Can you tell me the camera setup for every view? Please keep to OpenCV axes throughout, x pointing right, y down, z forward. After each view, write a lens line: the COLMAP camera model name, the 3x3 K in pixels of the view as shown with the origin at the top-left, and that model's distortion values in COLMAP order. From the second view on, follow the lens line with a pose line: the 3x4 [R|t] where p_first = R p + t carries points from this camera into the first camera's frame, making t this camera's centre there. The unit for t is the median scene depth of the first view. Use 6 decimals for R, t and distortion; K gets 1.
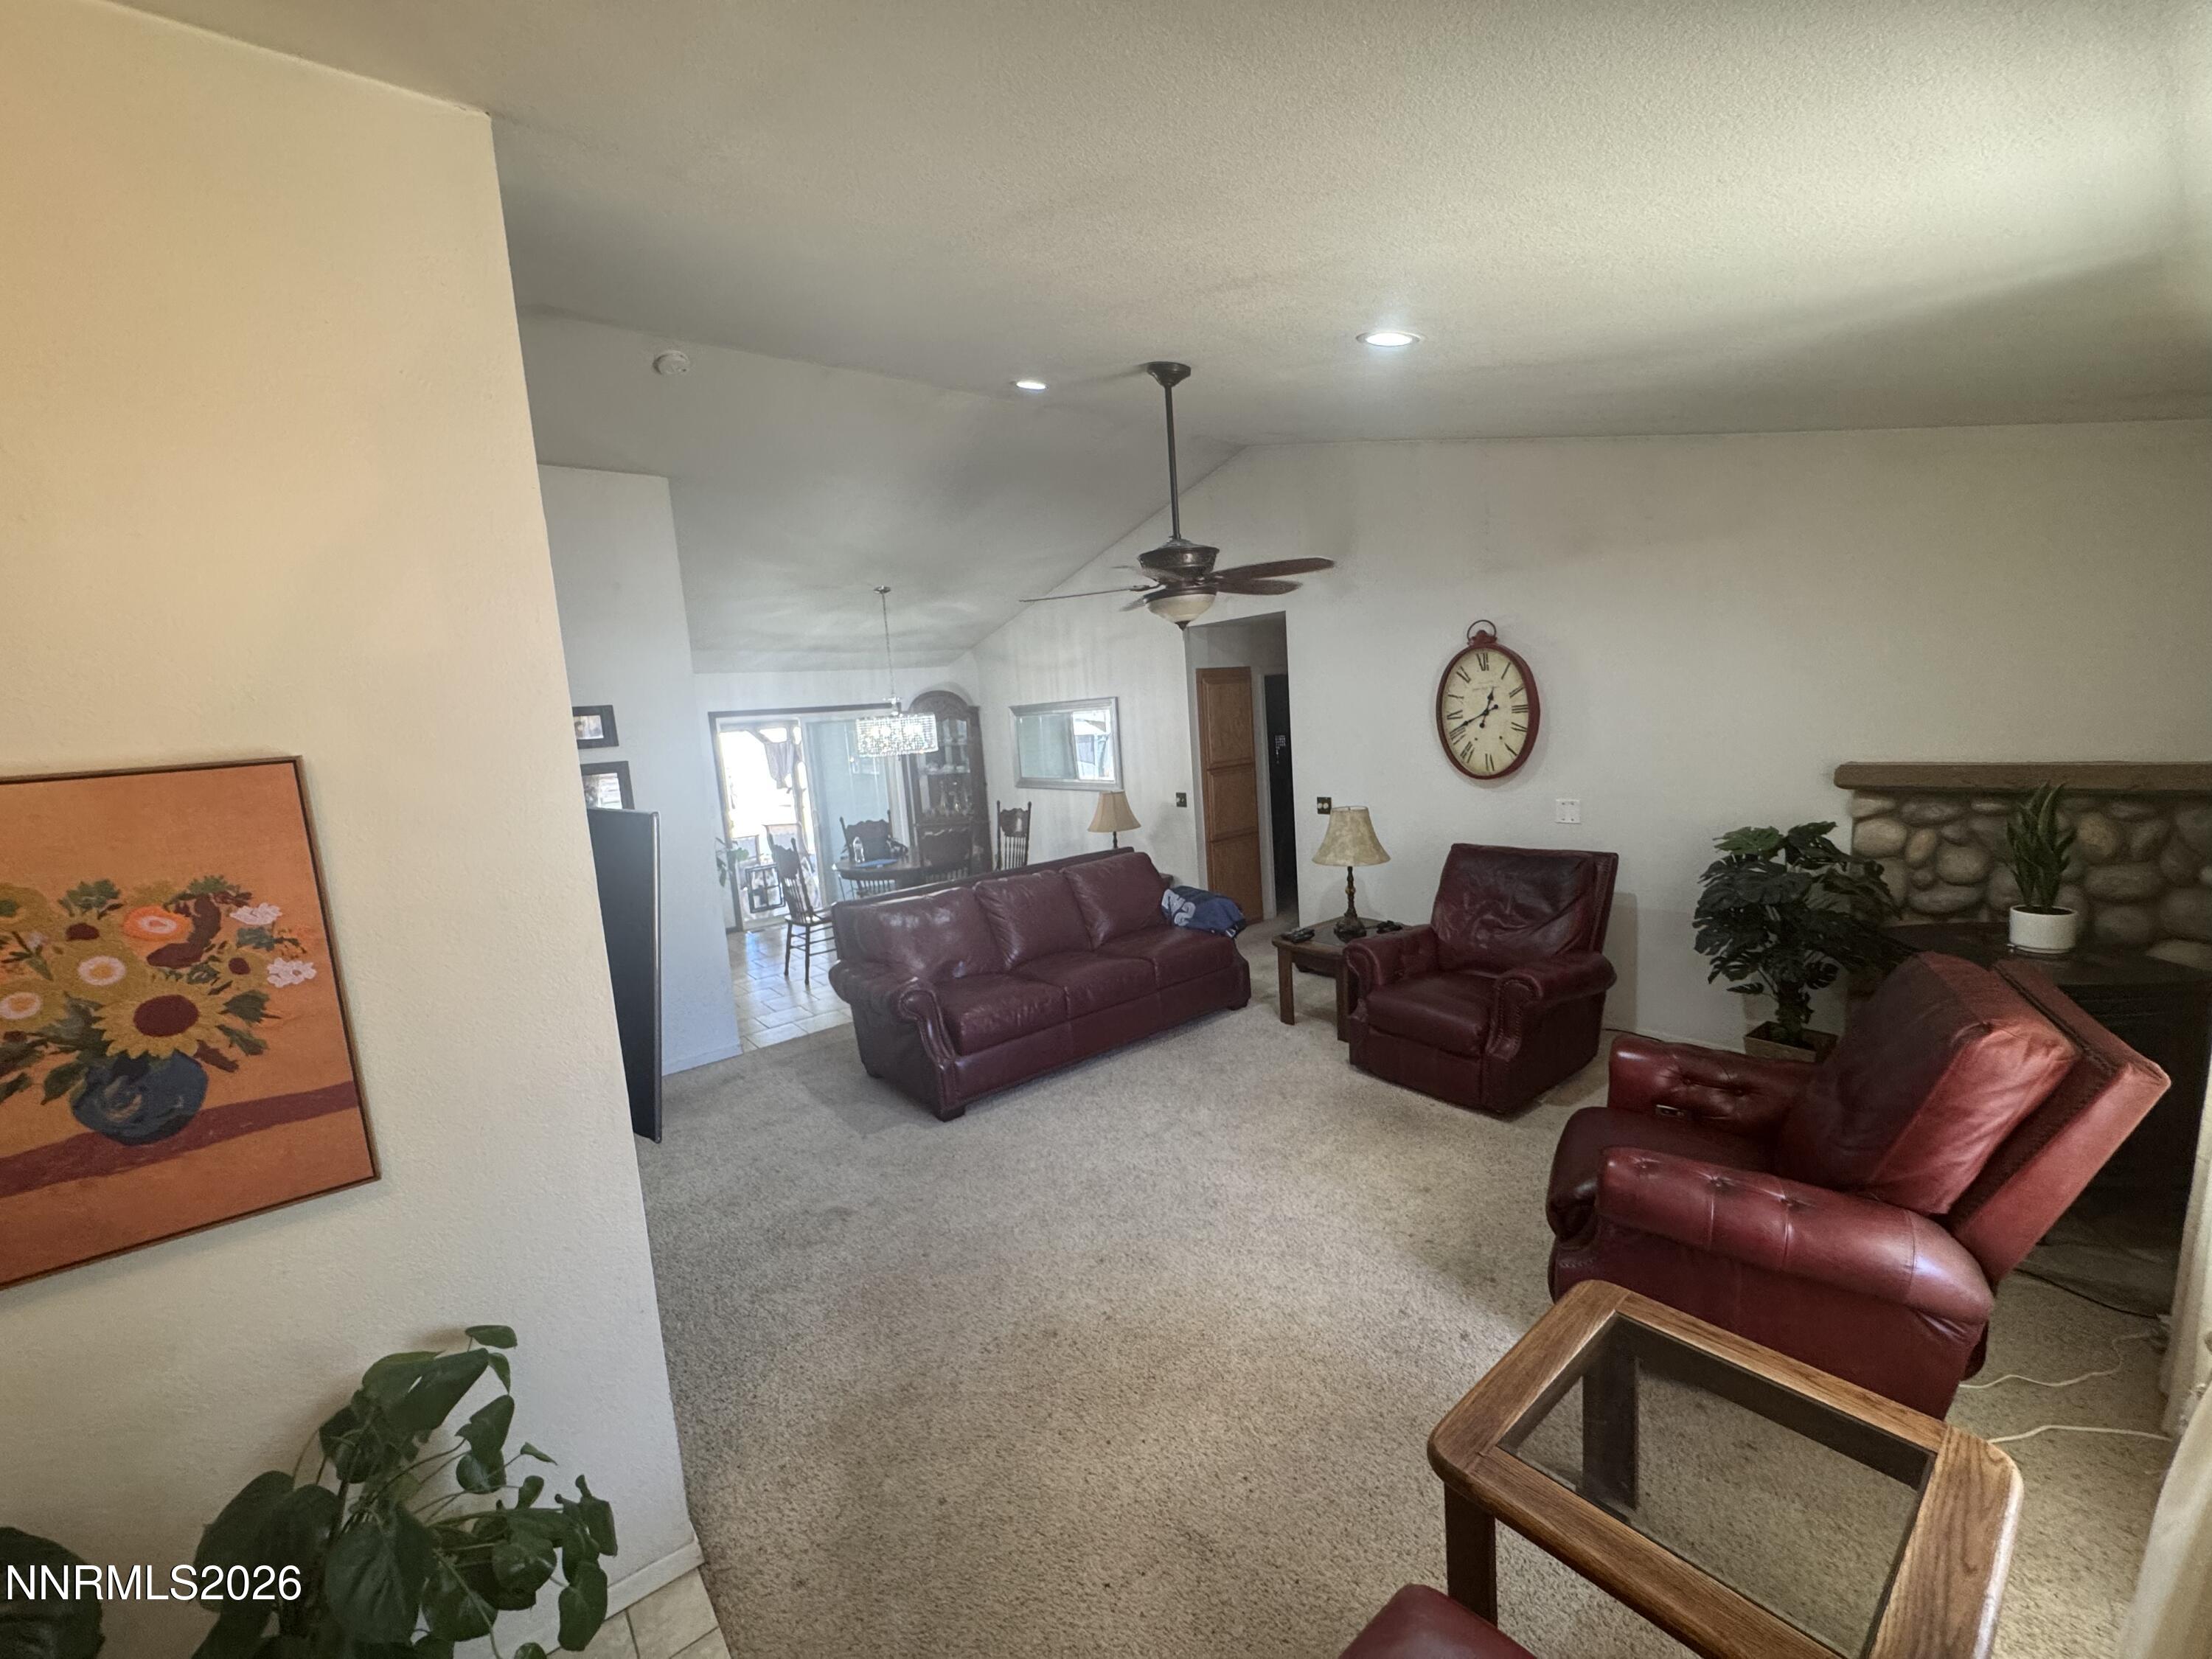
lens RADIAL K [[886.4, 0, 1102.8], [0, 886.4, 829.9], [0, 0, 1]] dist [-0.003765, 0.000504]
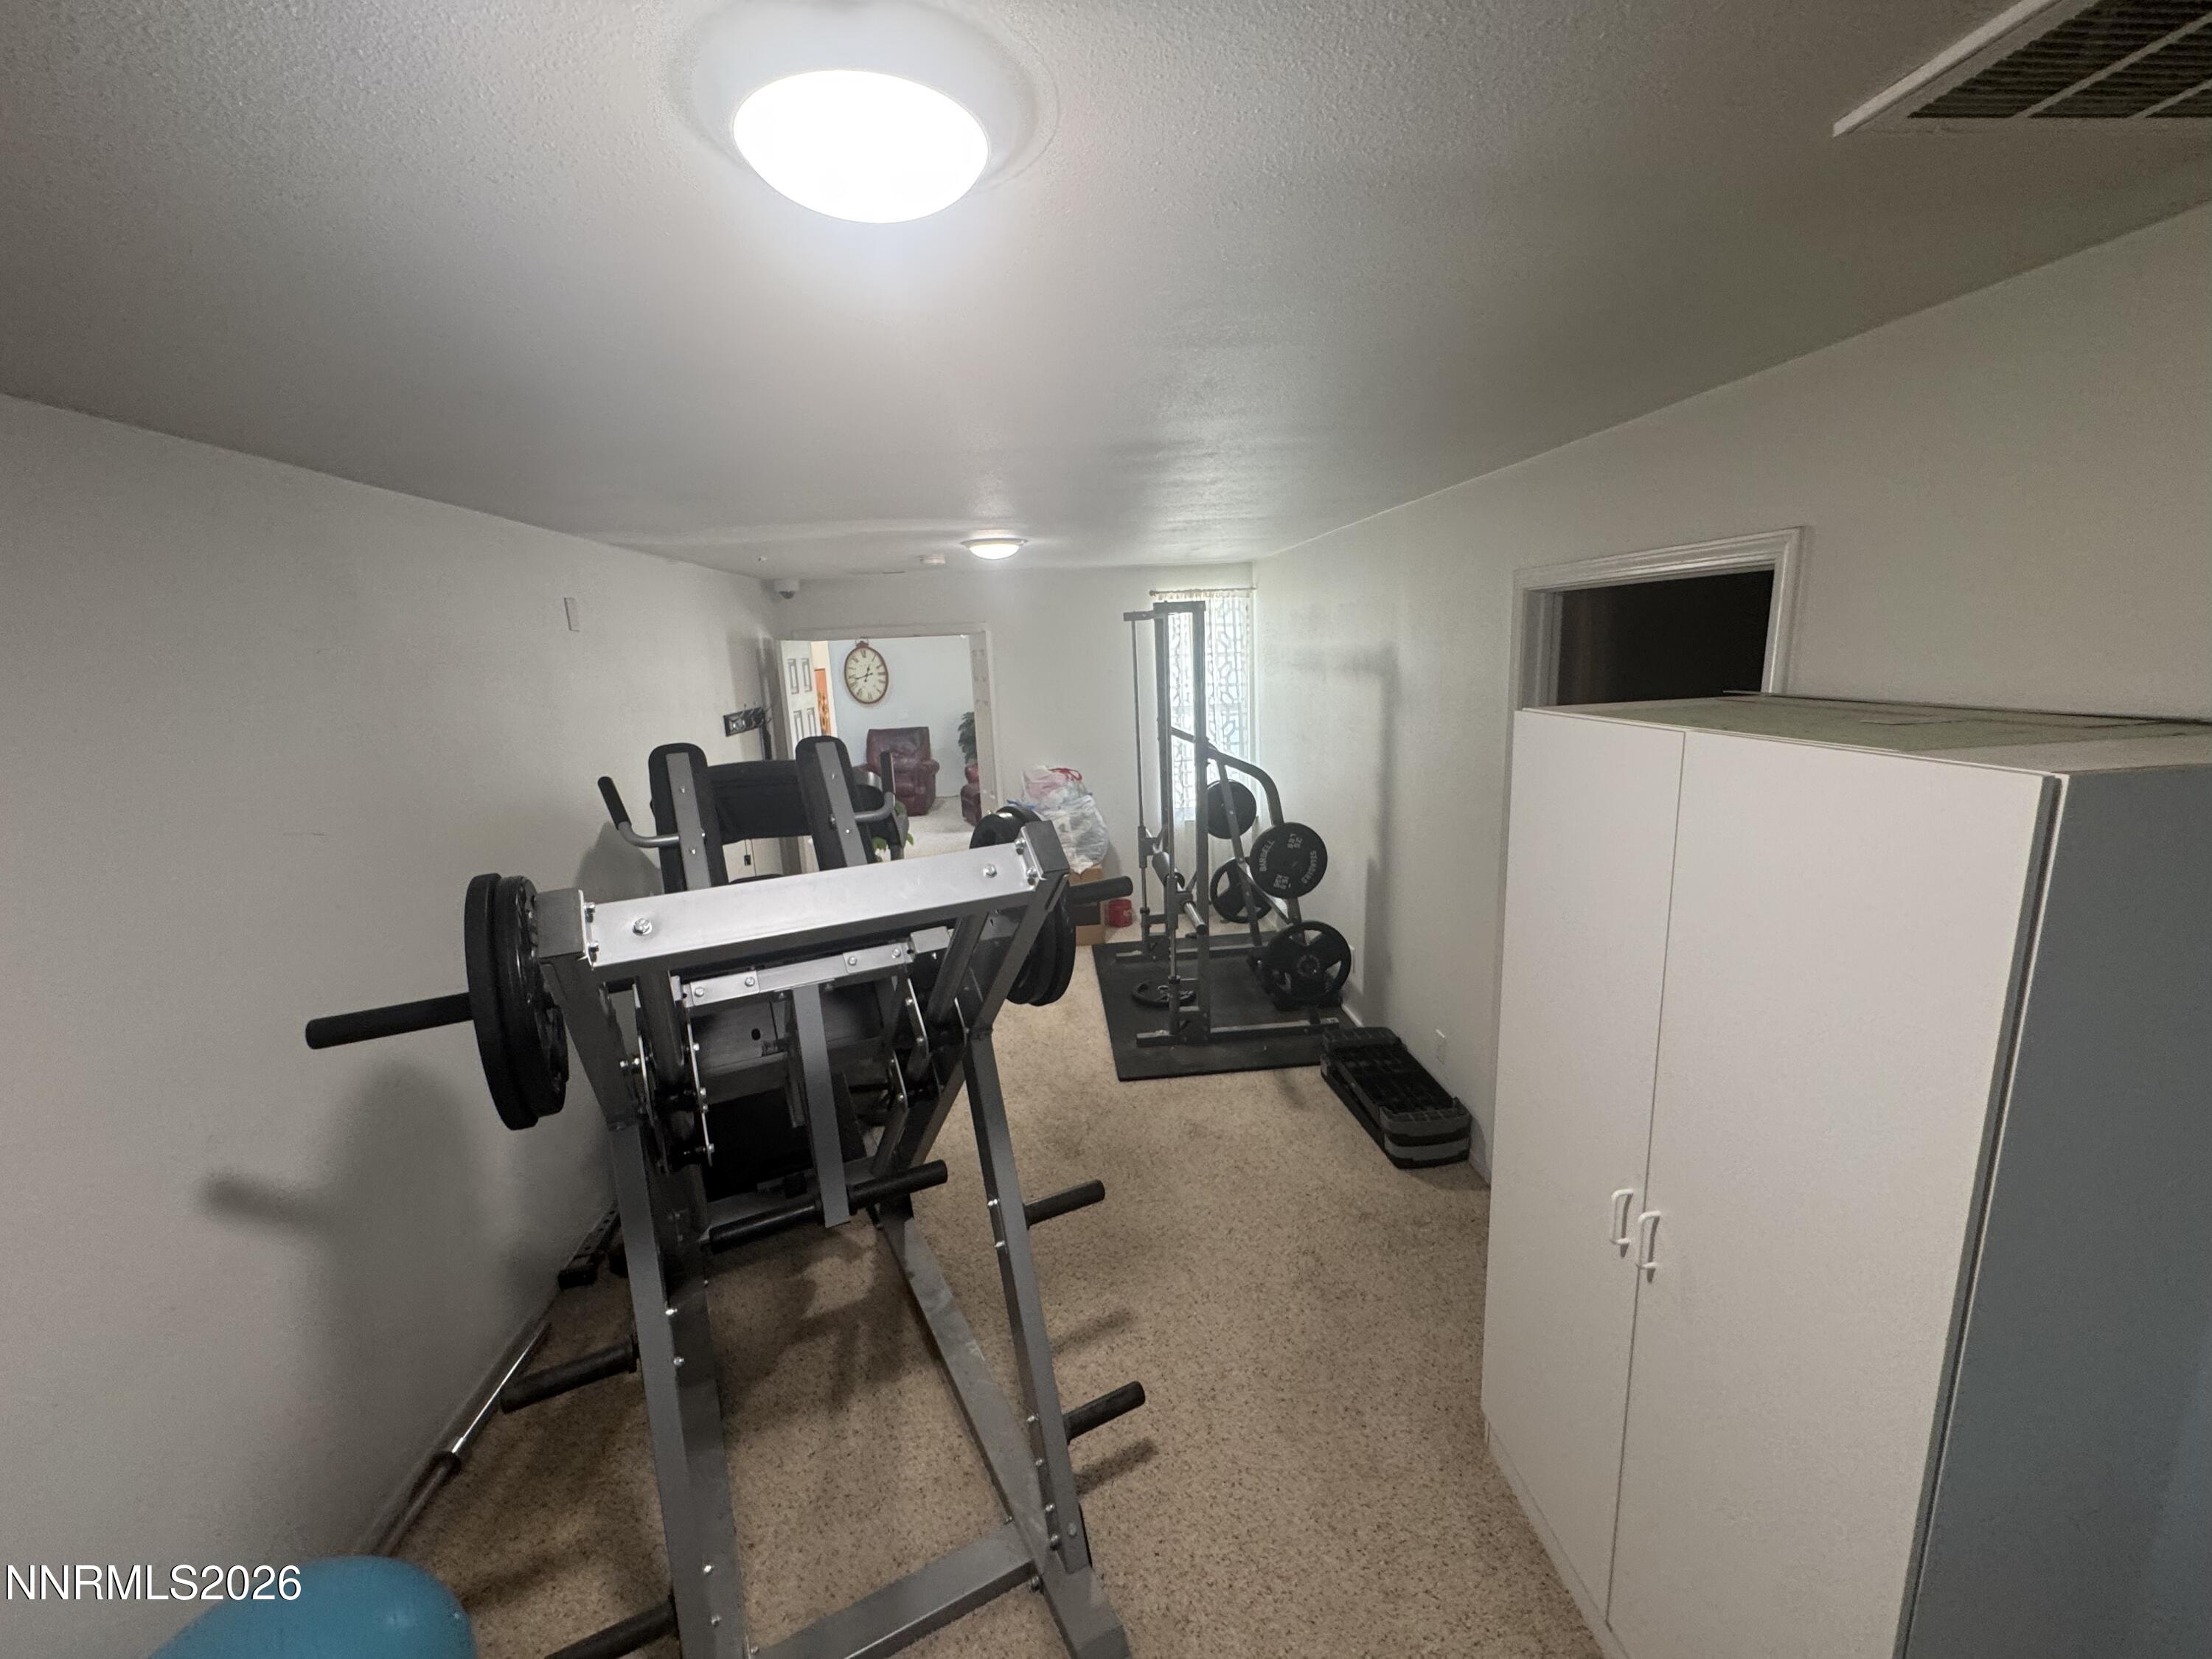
lens RADIAL K [[886.4, 0, 1102.2], [0, 886.4, 830.0], [0, 0, 1]] dist [-0.003765, 0.000504]
pose [[0.565978, -0.135555, 0.813199, -1.223299], [0.112405, 0.989867, 0.086772, 0.145487], [-0.816721, 0.042296, 0.575480, -0.883561]]
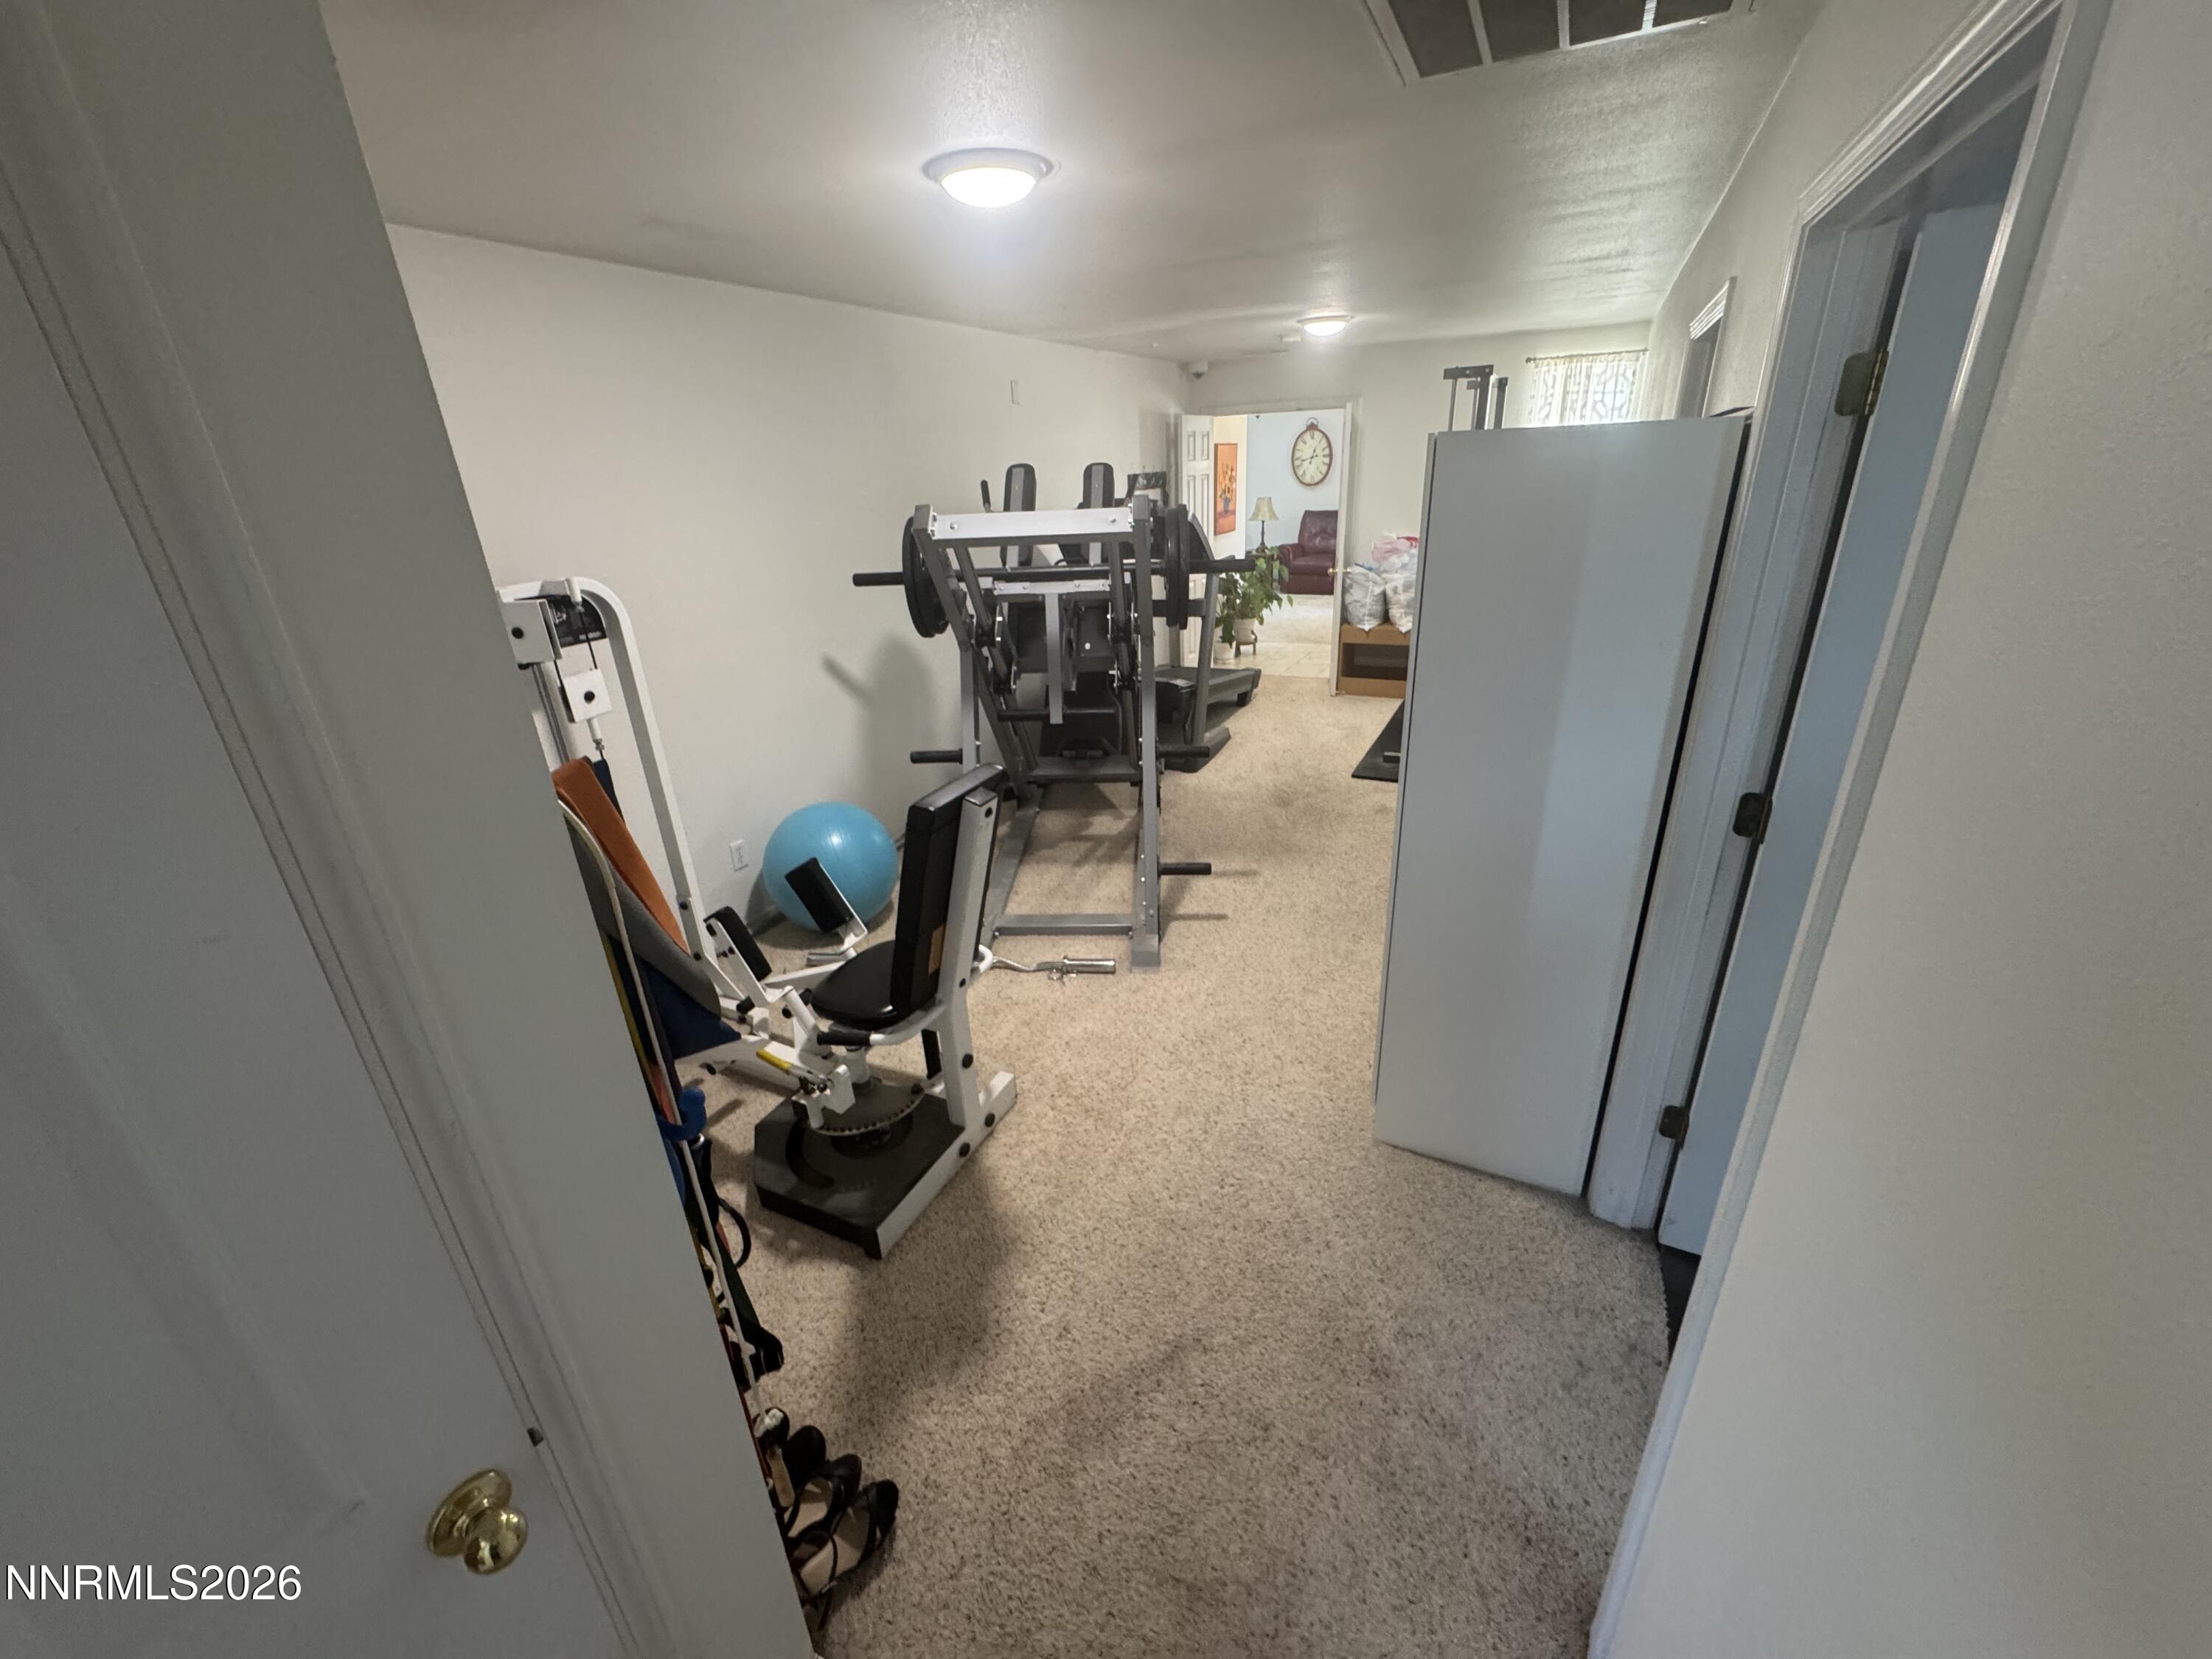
lens RADIAL K [[886.4, 0, 1100.6], [0, 886.4, 828.5], [0, 0, 1]] dist [-0.003765, 0.000504]
pose [[0.912706, -0.137972, 0.384619, -1.262562], [0.039593, 0.966702, 0.252824, 0.233756], [-0.406695, -0.215526, 0.887777, -1.252376]]
